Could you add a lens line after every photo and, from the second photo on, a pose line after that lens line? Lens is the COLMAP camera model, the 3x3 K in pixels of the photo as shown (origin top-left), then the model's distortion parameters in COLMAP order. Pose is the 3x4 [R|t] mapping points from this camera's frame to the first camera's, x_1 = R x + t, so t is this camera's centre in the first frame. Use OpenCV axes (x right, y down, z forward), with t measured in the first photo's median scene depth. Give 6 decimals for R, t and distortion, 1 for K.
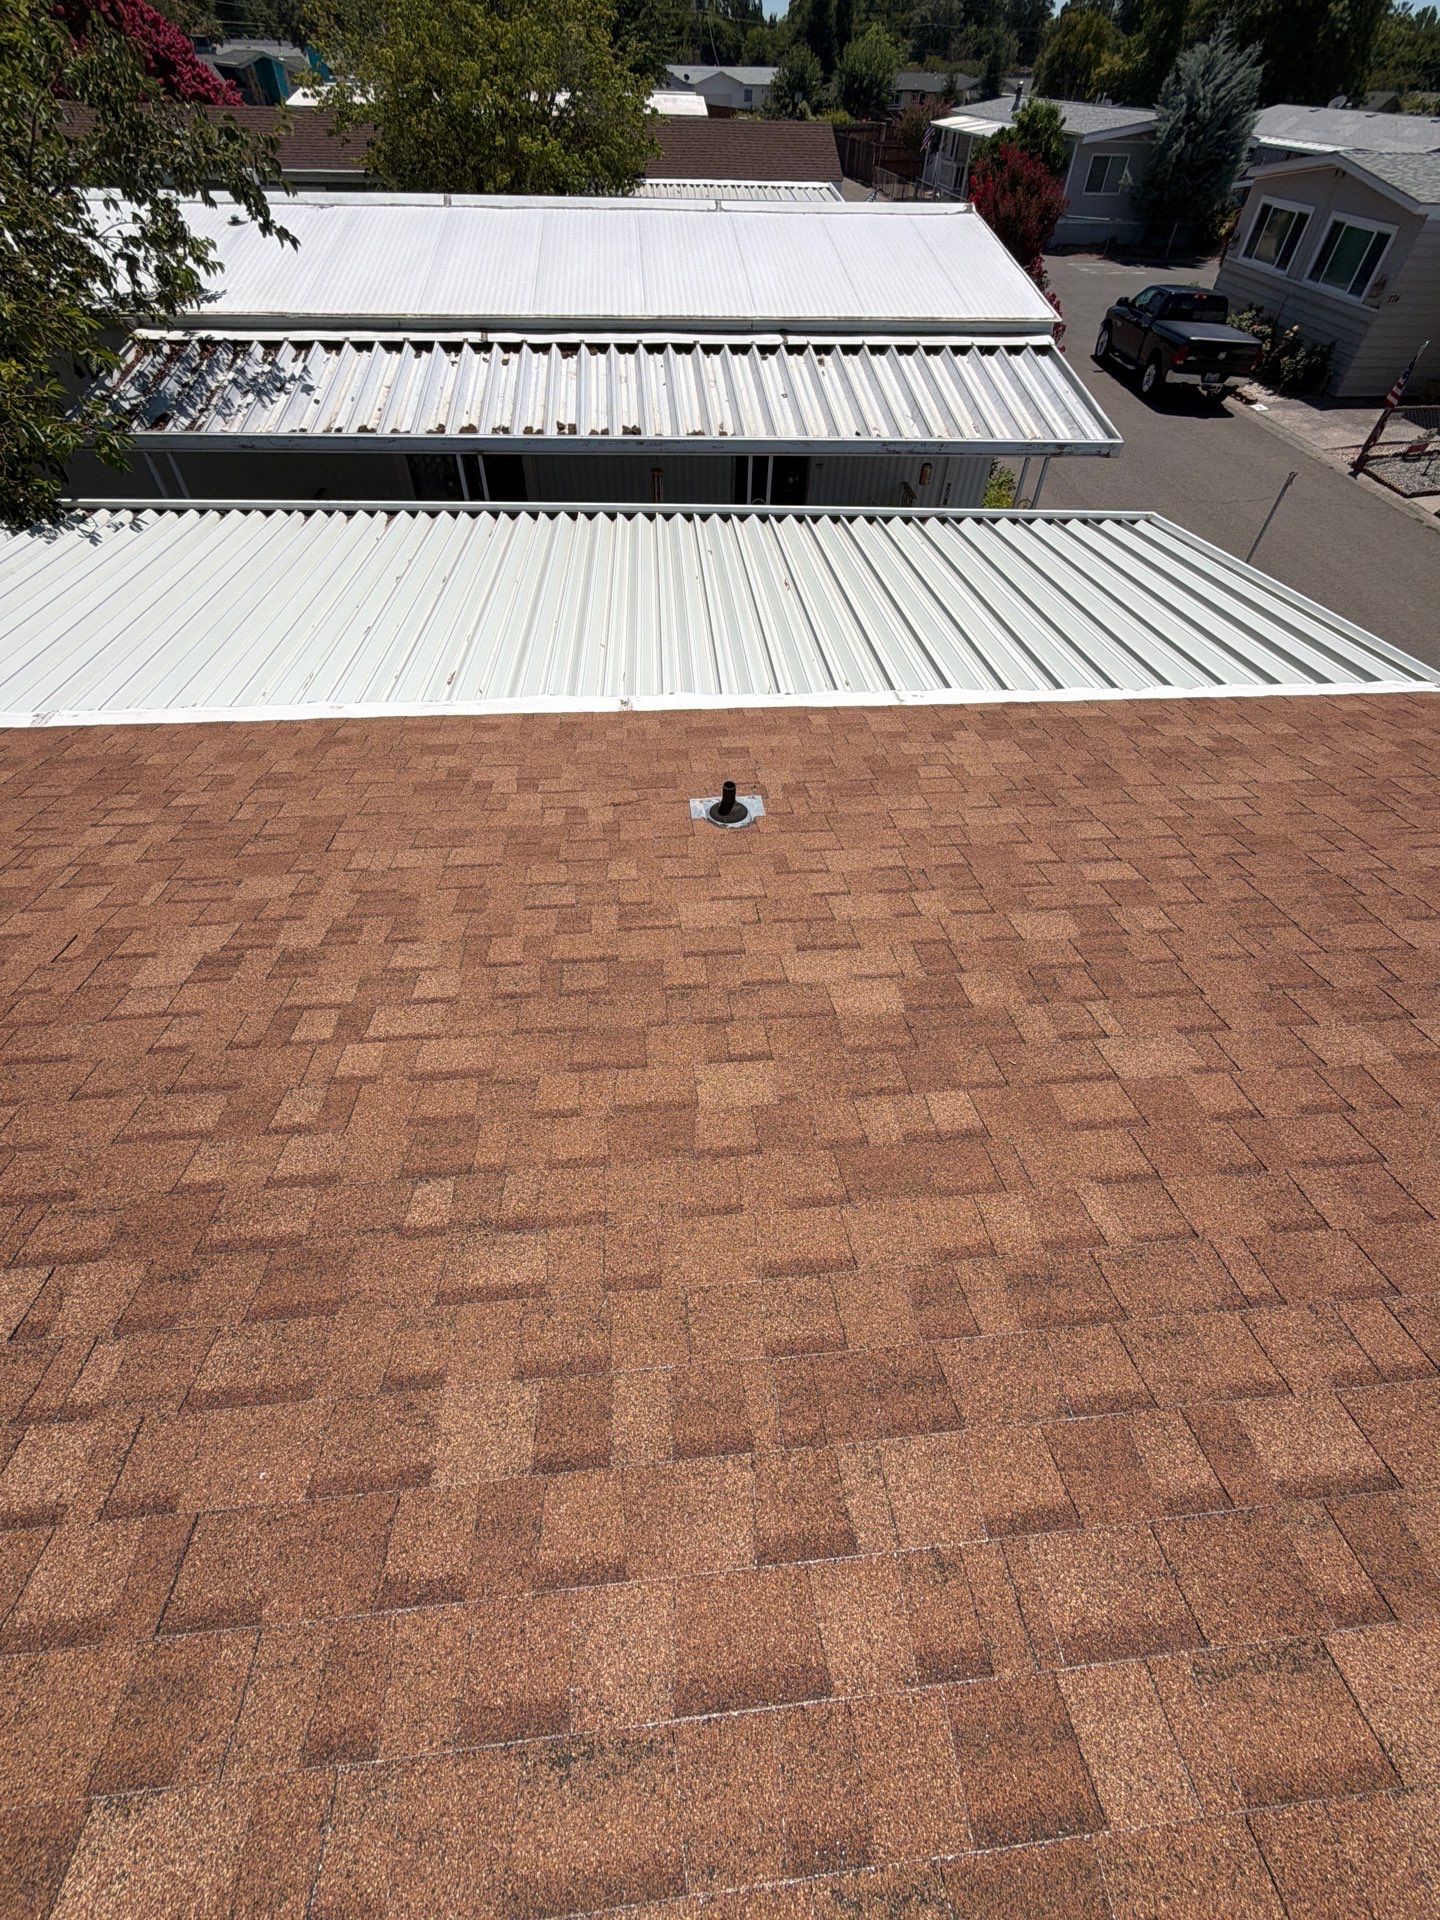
lens RADIAL K [[803.3, 0, 715.8], [0, 803.3, 962.9], [0, 0, 1]] dist [0.001586, -0.000047]
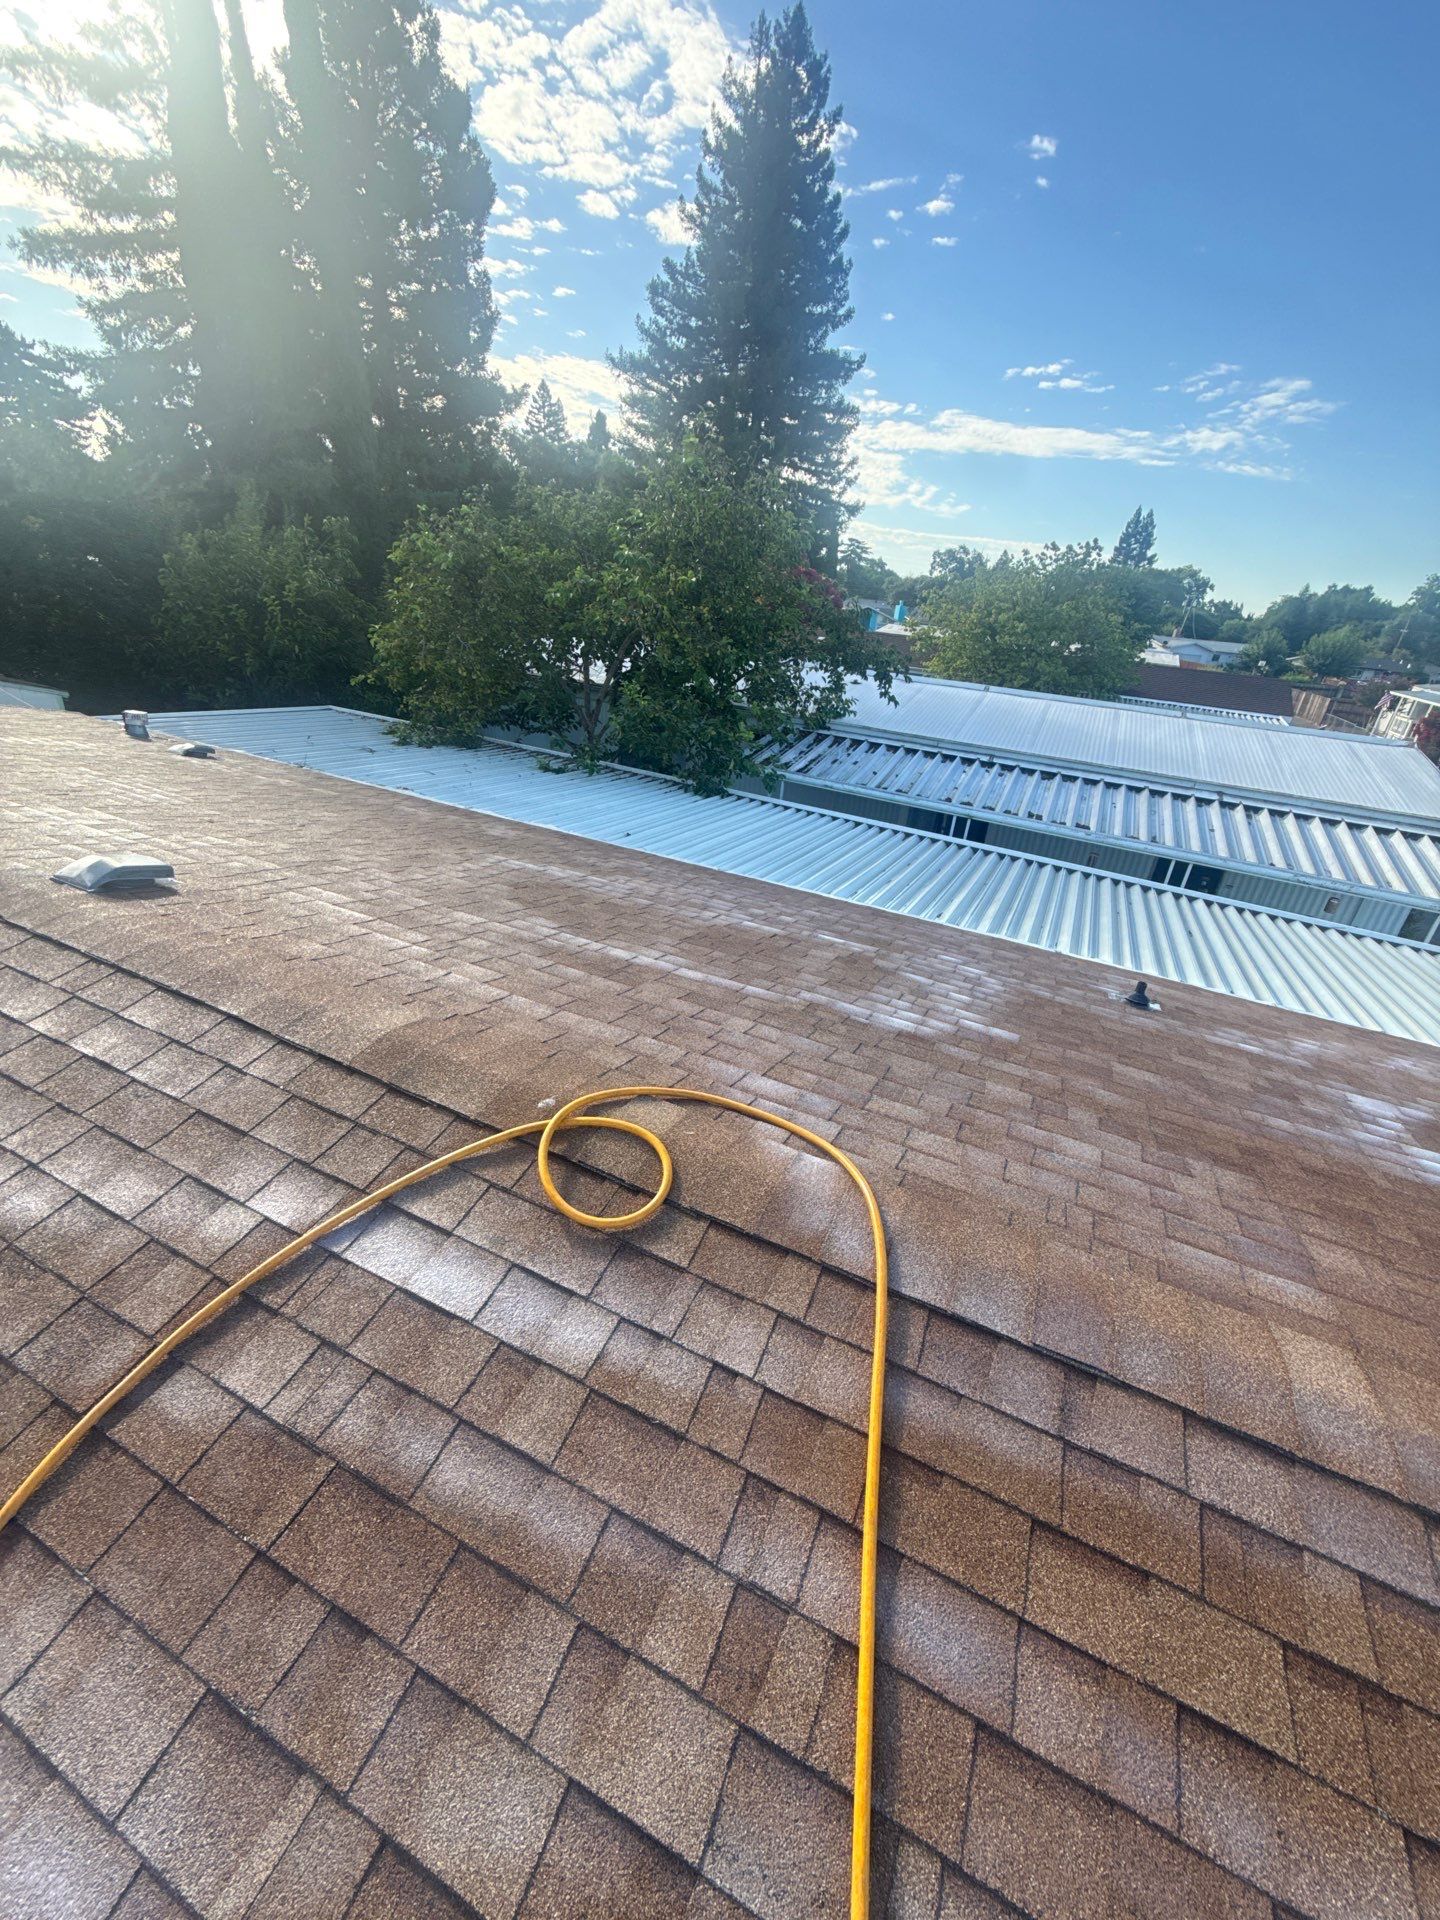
lens RADIAL K [[760.1, 0, 724.8], [0, 760.1, 958.1], [0, 0, 1]] dist [0.000262, -0.000159]
pose [[0.866684, 0.270081, -0.419421, -0.016509], [-0.417419, 0.853012, -0.313260, 0.108622], [0.273166, 0.446572, 0.852029, -0.100578]]
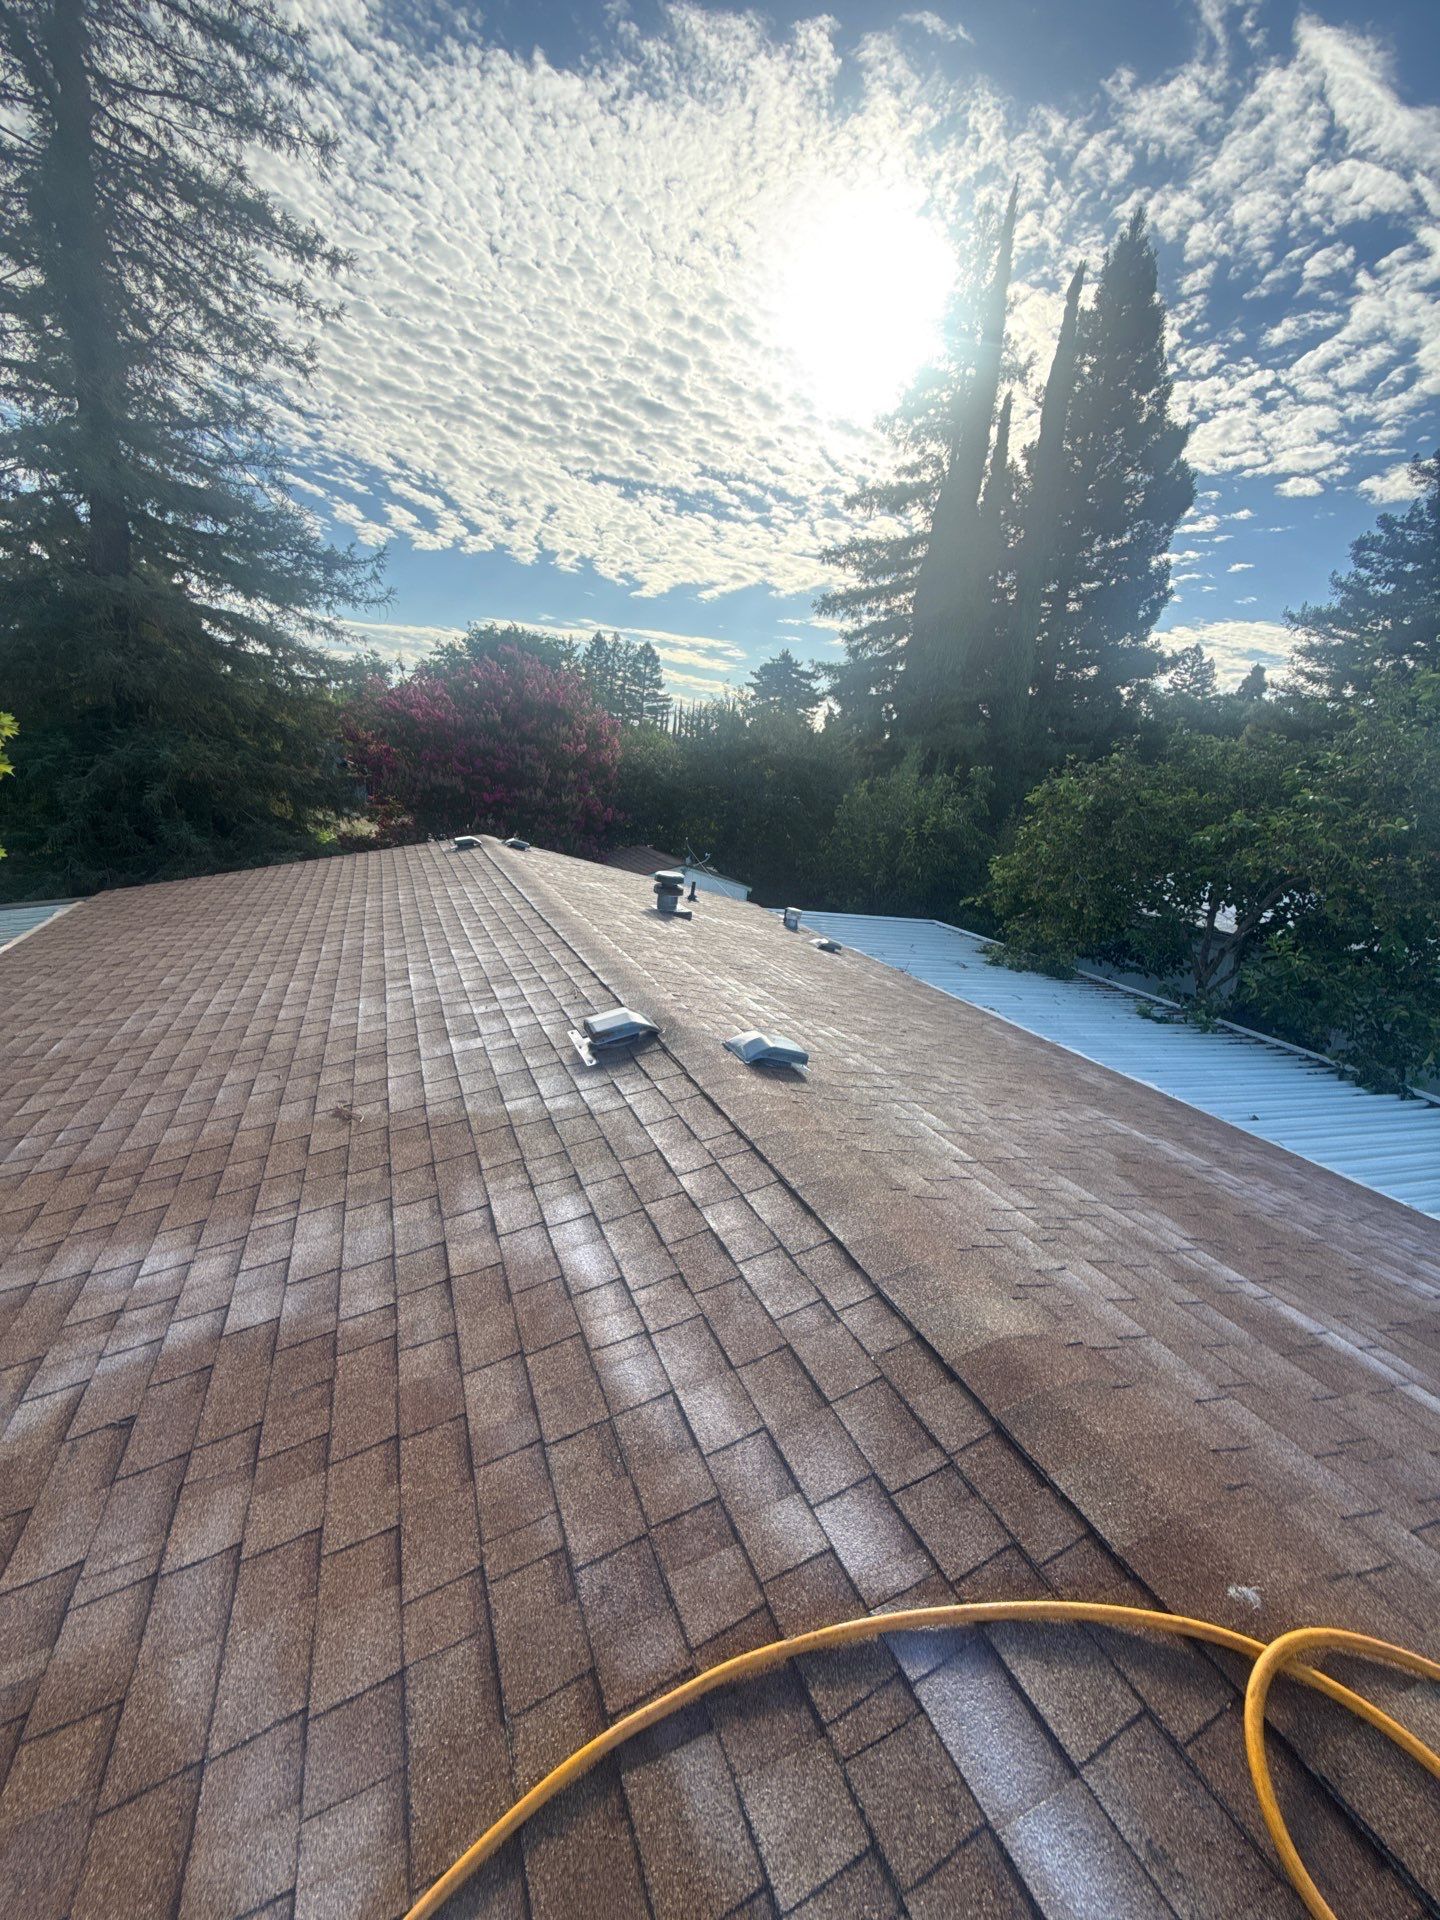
lens RADIAL K [[759.3, 0, 723.7], [0, 759.3, 957.5], [0, 0, 1]] dist [0.000795, -0.000564]
pose [[0.326114, 0.243219, -0.913507, -0.058337], [-0.765213, 0.635317, -0.104023, 0.109589], [0.555066, 0.732951, 0.393300, -0.099073]]
